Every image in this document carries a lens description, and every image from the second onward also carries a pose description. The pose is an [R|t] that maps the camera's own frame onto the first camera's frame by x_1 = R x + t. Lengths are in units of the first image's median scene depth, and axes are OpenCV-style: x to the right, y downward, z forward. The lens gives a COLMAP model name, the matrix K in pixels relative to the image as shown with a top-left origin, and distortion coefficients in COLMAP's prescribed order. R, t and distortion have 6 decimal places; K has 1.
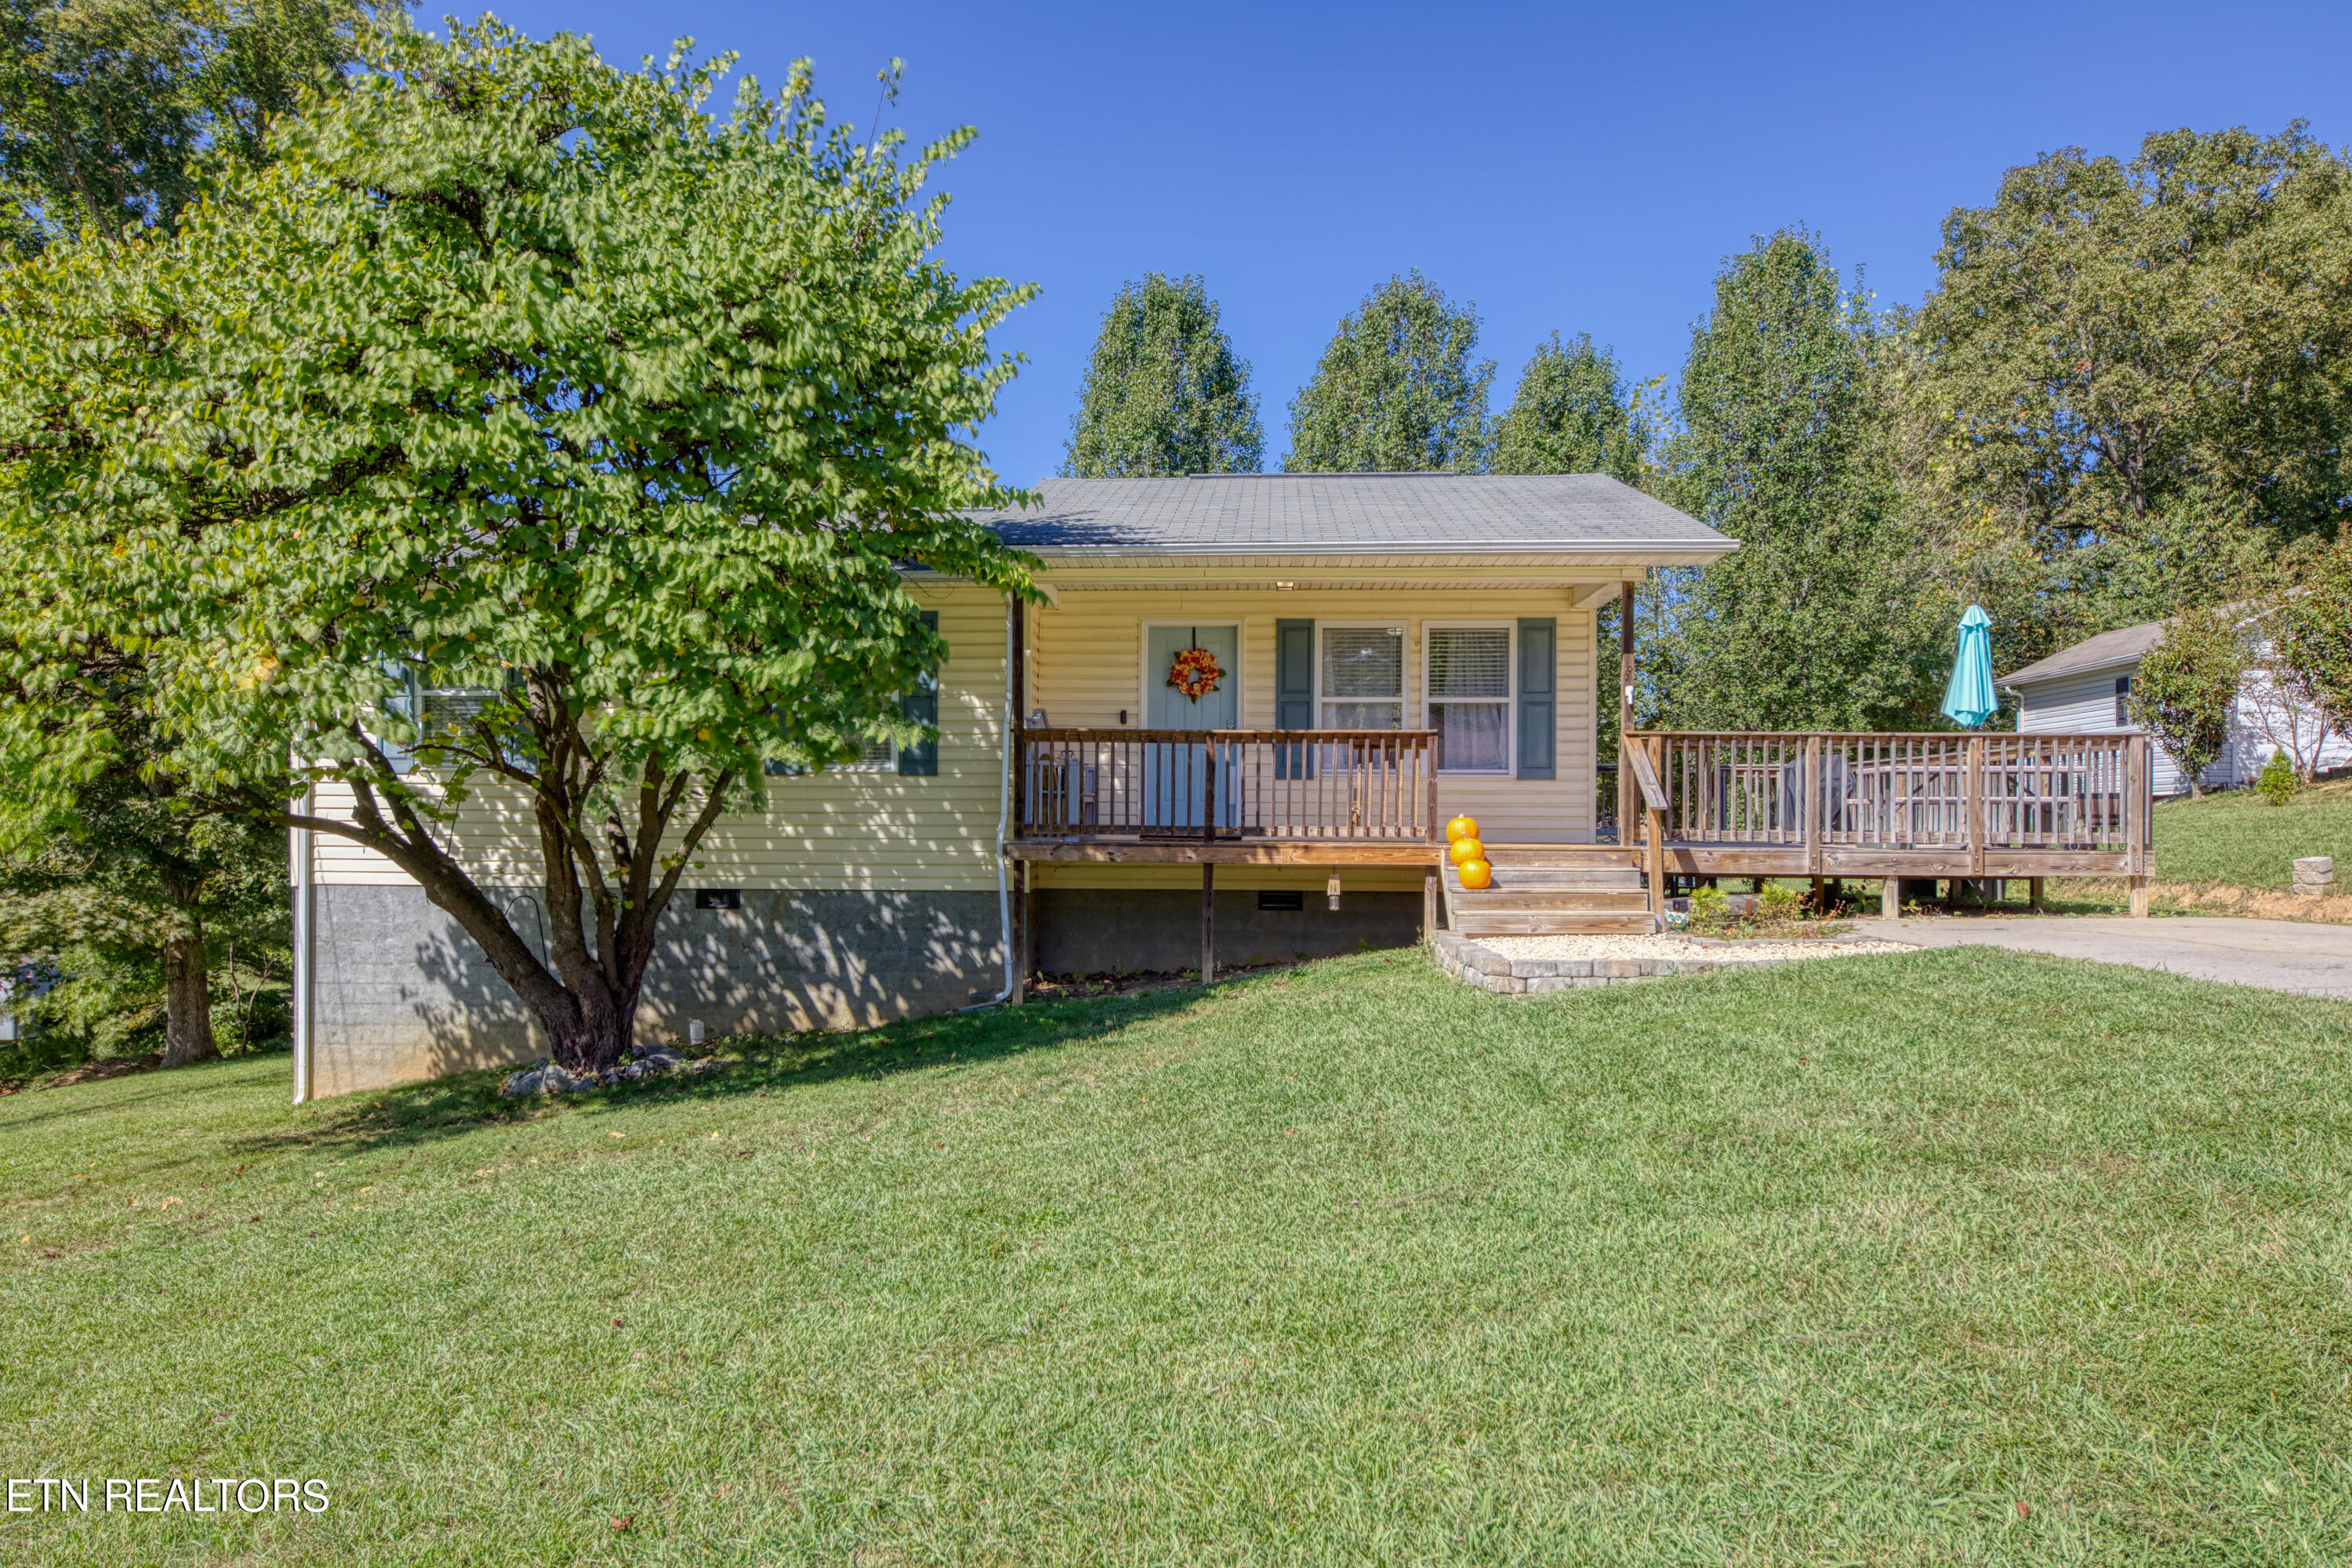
lens RADIAL K [[1536.0, 0, 1117.8], [0, 1536.0, 829.5], [0, 0, 1]] dist [0.010110, -0.001407]
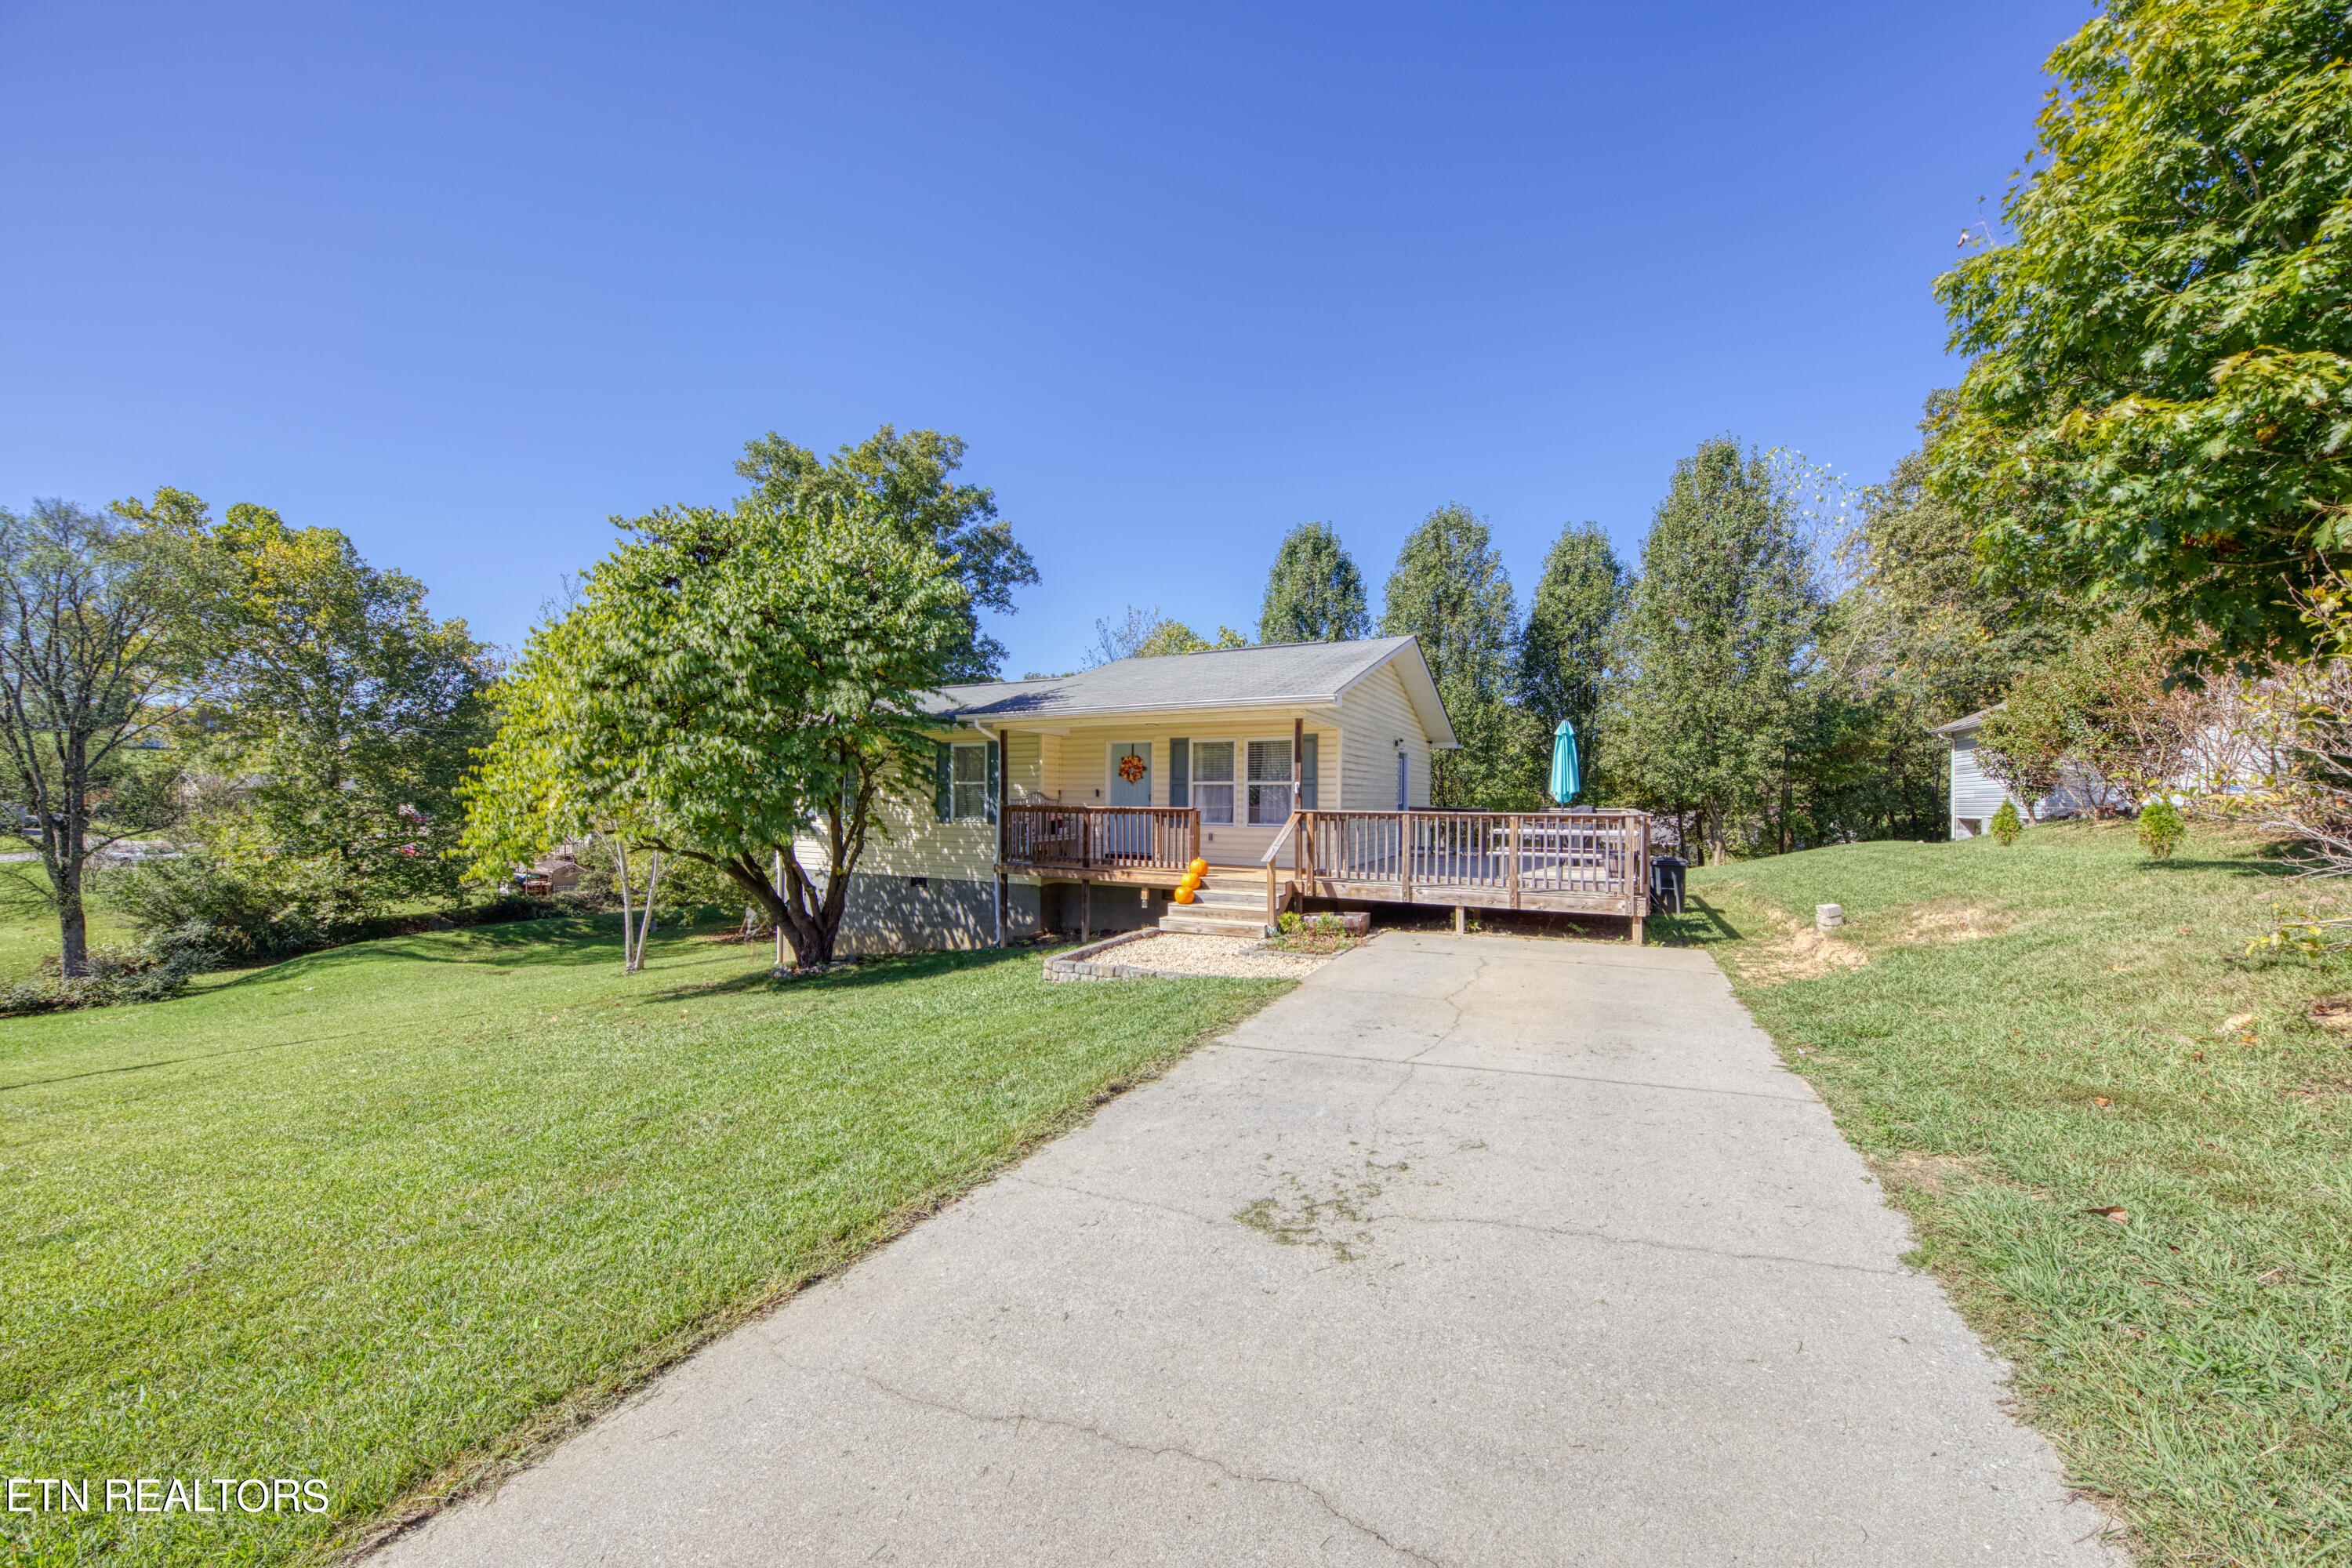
lens RADIAL K [[818.7, 0, 1196.0], [0, 818.7, 785.3], [0, 0, 1]] dist [-0.002291, -0.001501]
pose [[0.919183, -0.009020, -0.393726, 0.786593], [0.000168, 0.999747, -0.022510, -0.094778], [0.393830, 0.020625, 0.918952, 0.219151]]
